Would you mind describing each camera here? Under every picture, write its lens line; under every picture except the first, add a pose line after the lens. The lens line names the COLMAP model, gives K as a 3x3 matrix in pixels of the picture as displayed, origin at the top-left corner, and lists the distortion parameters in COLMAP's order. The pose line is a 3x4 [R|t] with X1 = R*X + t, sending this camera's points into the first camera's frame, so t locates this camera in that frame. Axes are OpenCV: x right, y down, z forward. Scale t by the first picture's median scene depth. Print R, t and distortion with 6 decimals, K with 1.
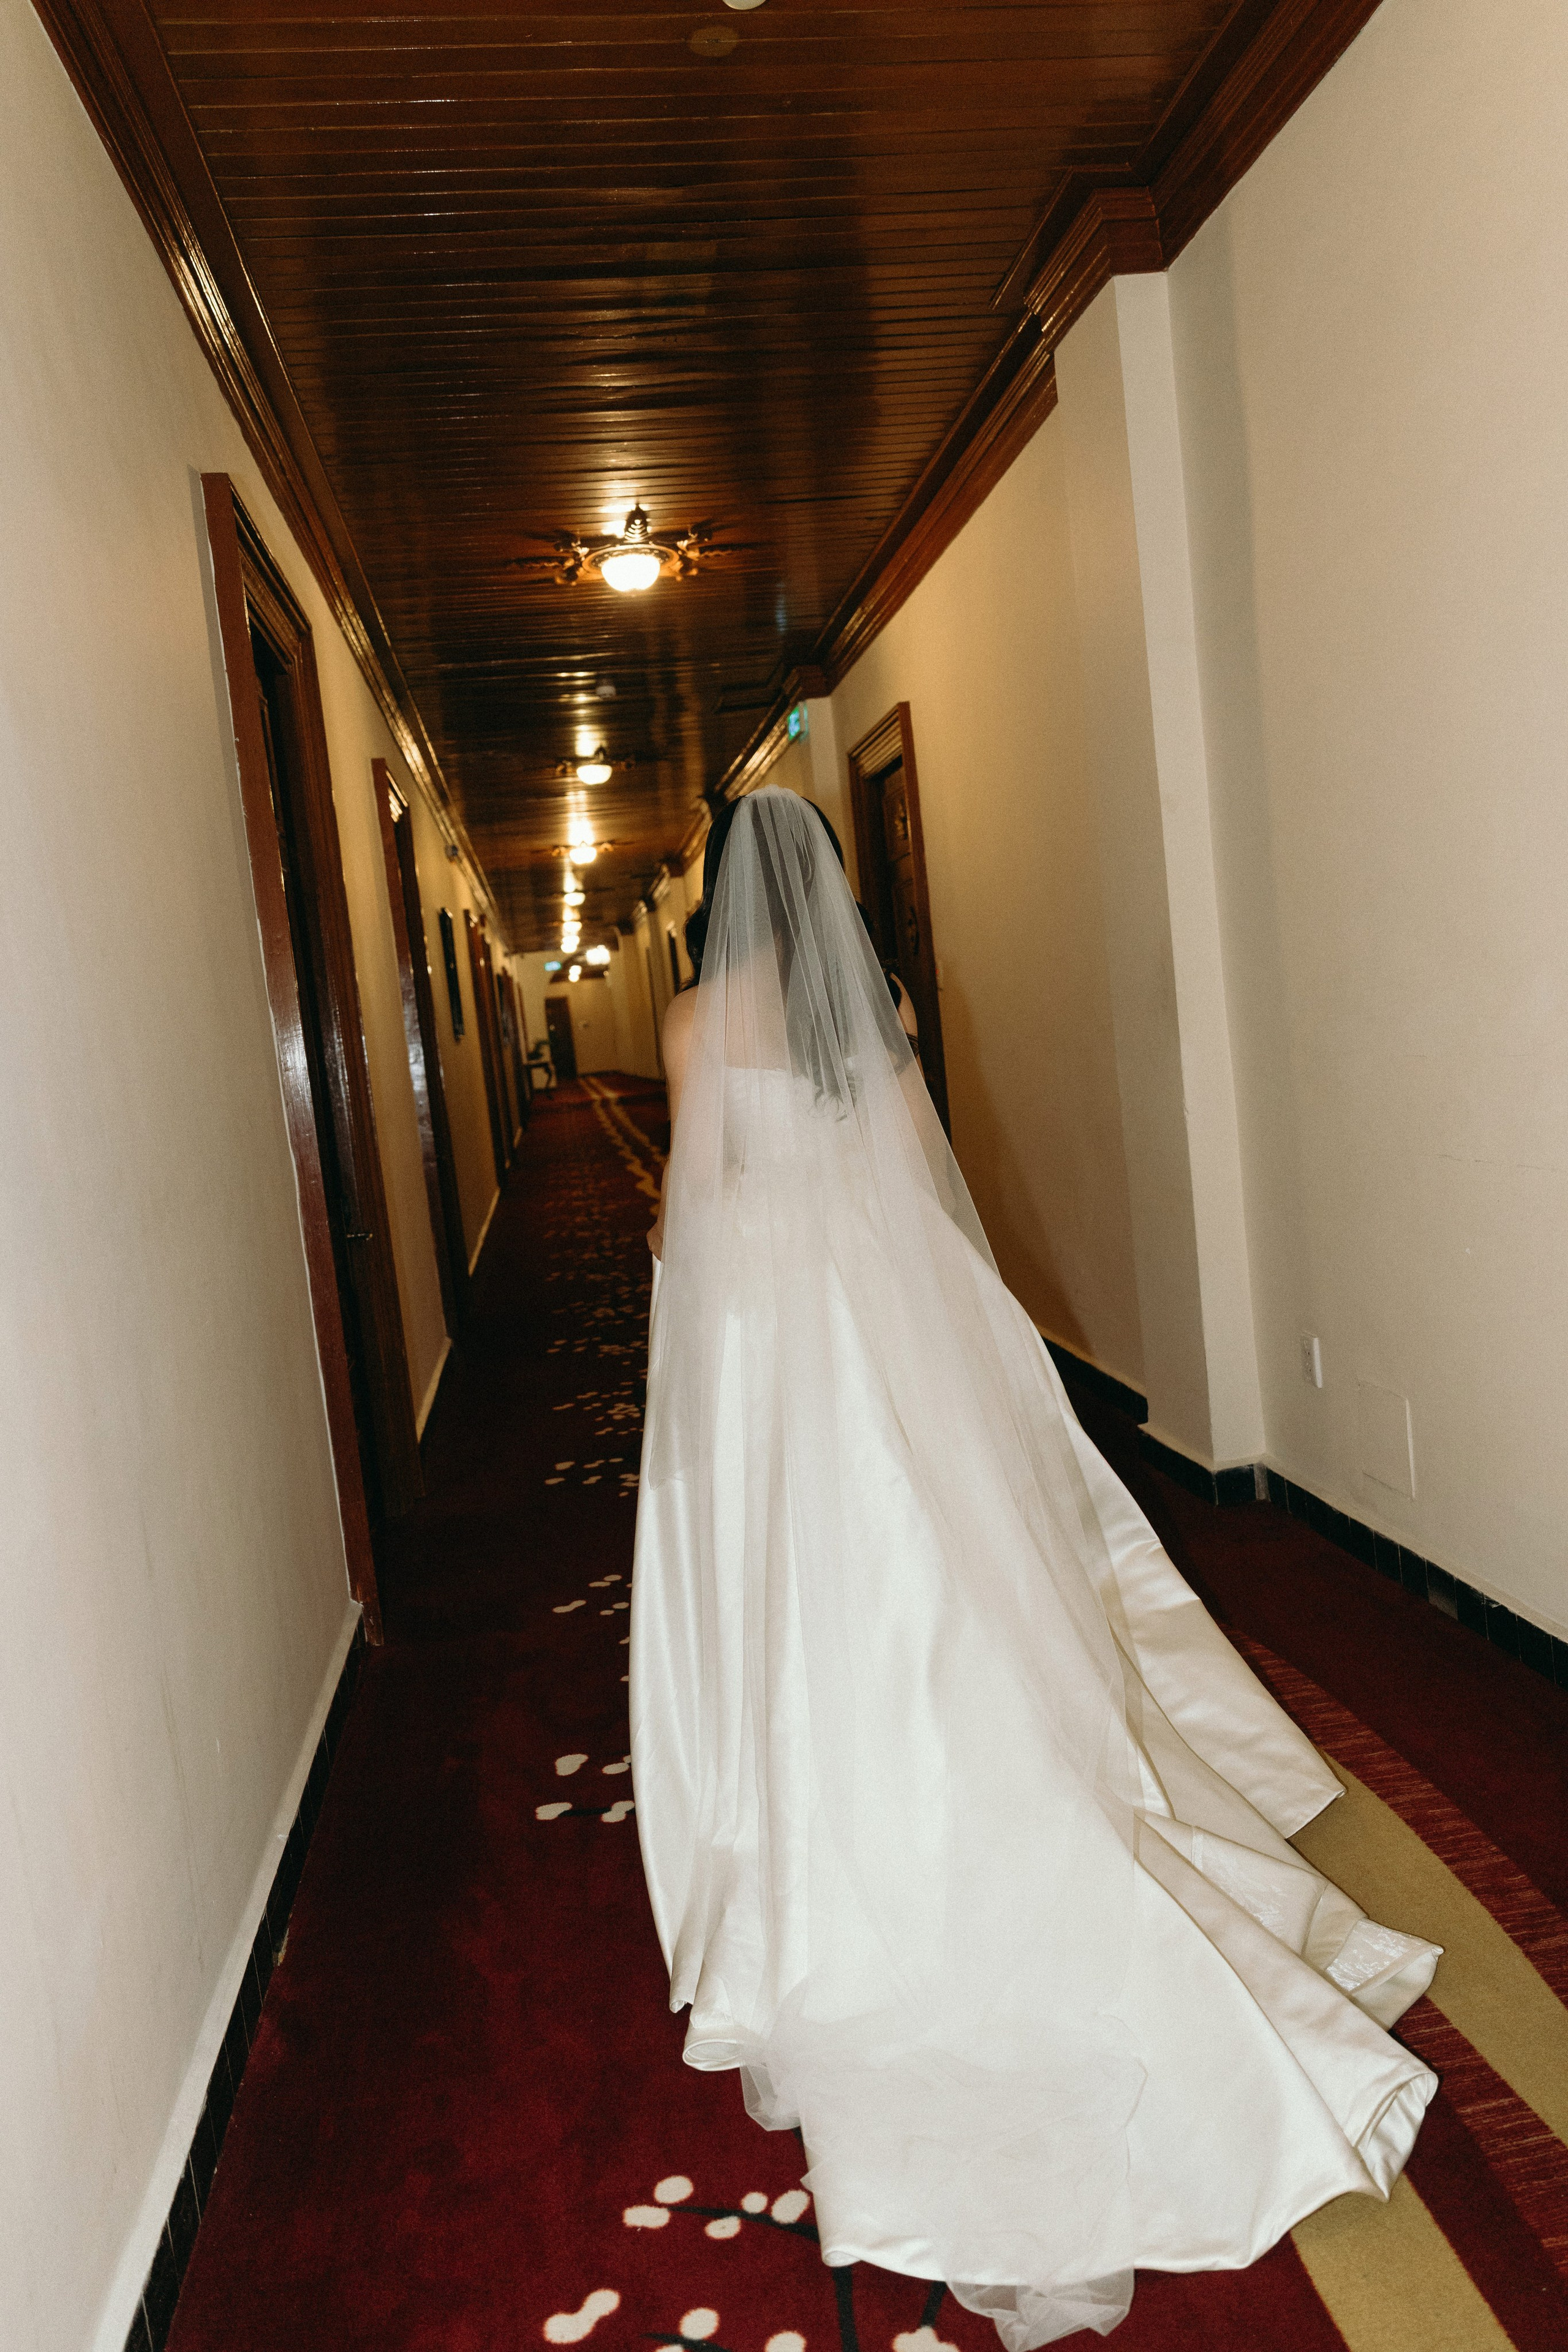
lens RADIAL K [[1663.9, 0, 784.0], [0, 1663.9, 1176.0], [0, 0, 1]] dist [-0.118344, 0.100715]
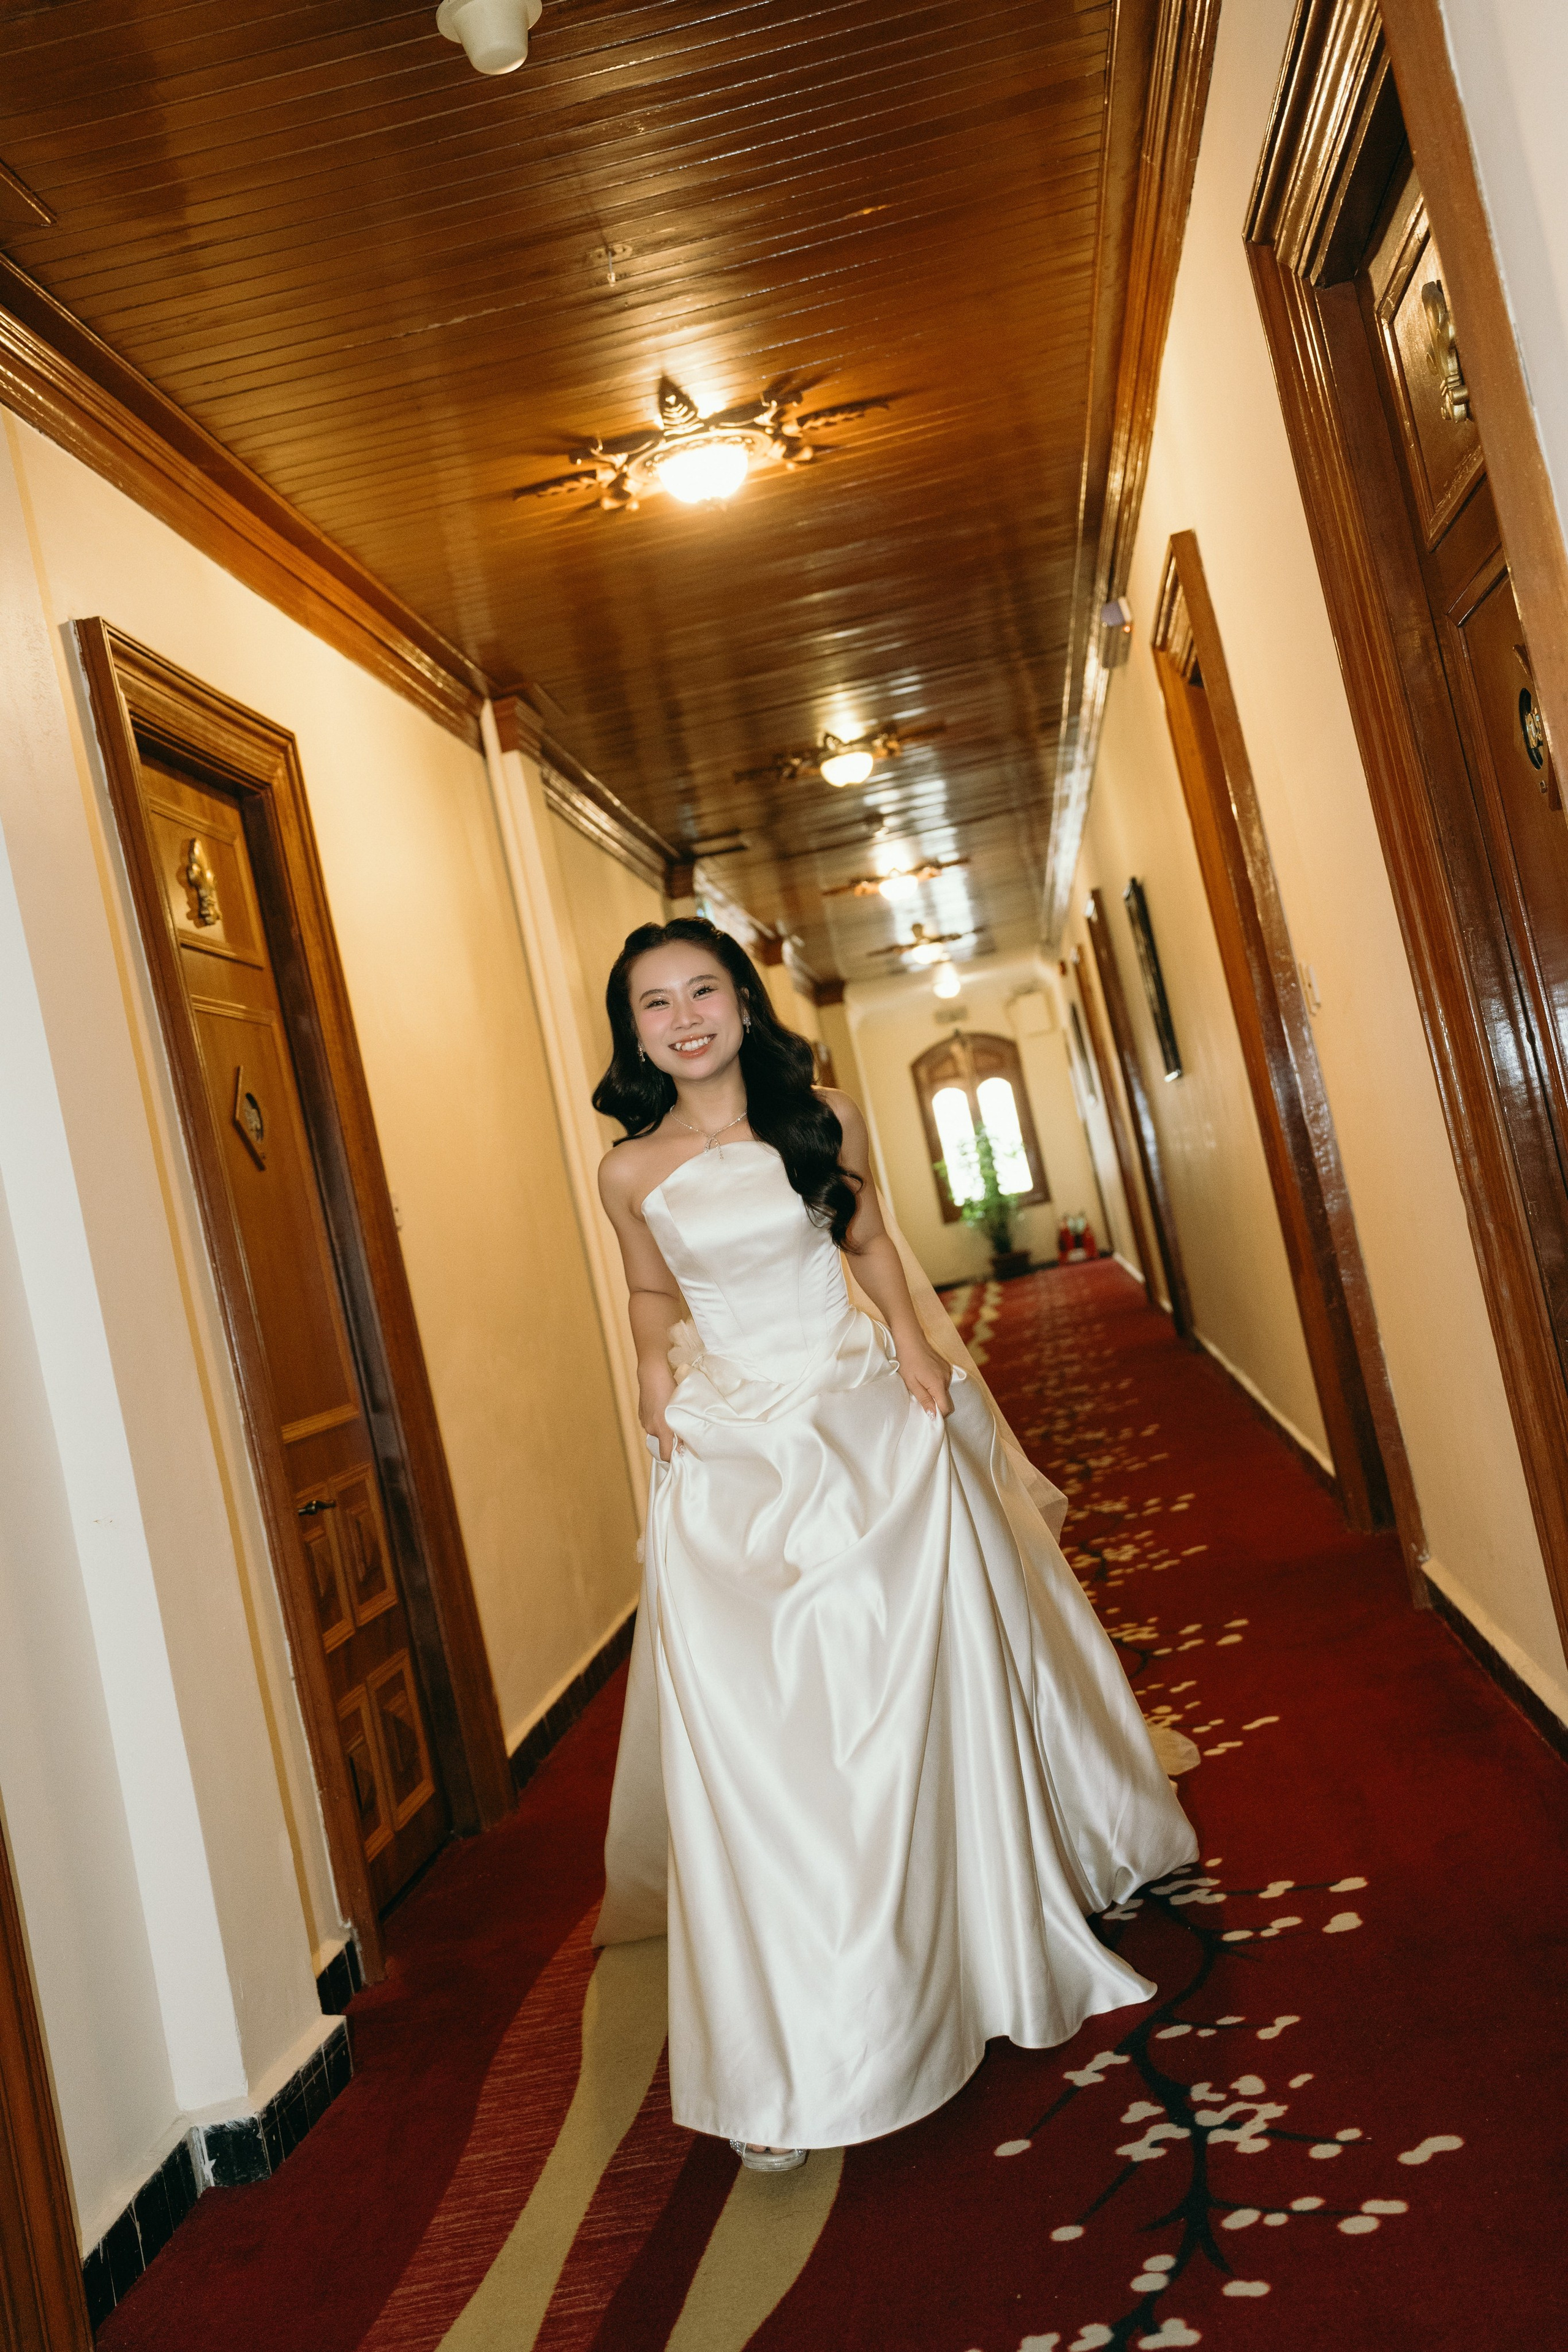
lens RADIAL K [[2402.8, 0, 784.0], [0, 2402.8, 1176.0], [0, 0, 1]] dist [-0.001117, 0.002493]
pose [[-0.903248, 0.360619, 0.232588, -0.276640], [0.381259, 0.923153, 0.049295, -0.145465], [-0.196938, 0.133202, -0.971325, 2.059534]]
